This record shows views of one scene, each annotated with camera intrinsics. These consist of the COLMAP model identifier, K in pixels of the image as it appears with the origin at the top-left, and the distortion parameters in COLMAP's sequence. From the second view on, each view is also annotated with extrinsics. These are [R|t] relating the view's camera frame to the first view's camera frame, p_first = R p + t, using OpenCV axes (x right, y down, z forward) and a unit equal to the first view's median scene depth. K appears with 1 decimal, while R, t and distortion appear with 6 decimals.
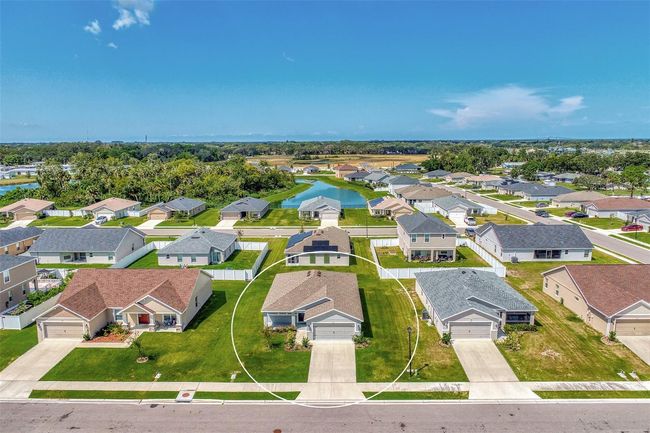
lens RADIAL K [[439.1, 0, 324.1], [0, 439.1, 216.9], [0, 0, 1]] dist [-0.008049, -0.001450]
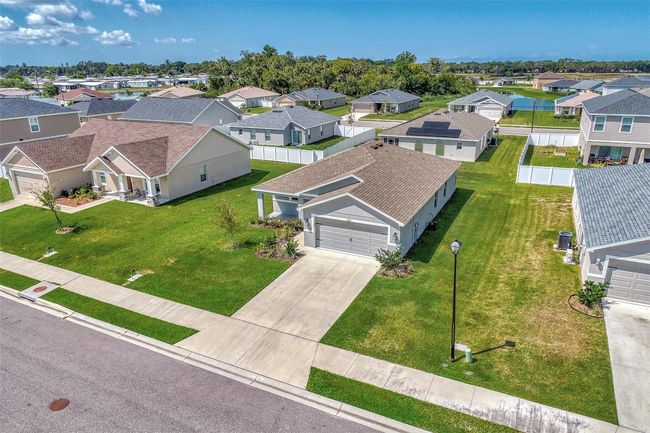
lens RADIAL K [[439.1, 0, 326.0], [0, 439.1, 215.1], [0, 0, 1]] dist [-0.008049, -0.001450]
pose [[0.906195, 0.133821, -0.401128, 0.192105], [-0.069164, 0.982736, 0.171602, 0.140189], [0.417166, -0.127761, 0.899805, 0.496974]]
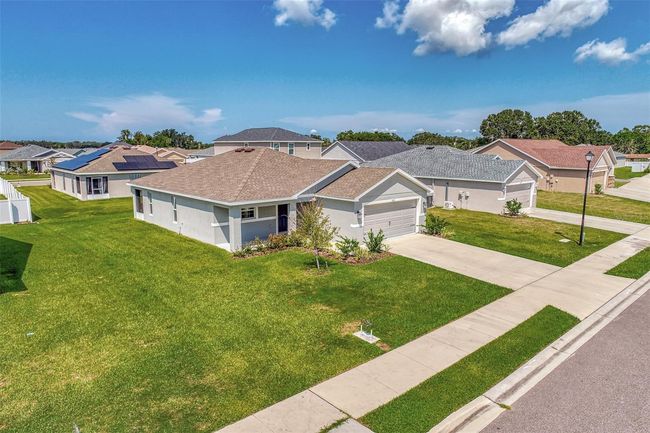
lens RADIAL K [[439.1, 0, 326.6], [0, 439.1, 212.6], [0, 0, 1]] dist [-0.008049, -0.001450]
pose [[0.728781, -0.092528, 0.678466, -0.344984], [0.110888, 0.993697, 0.016408, 0.225169], [-0.675708, 0.063276, 0.734448, 0.655874]]
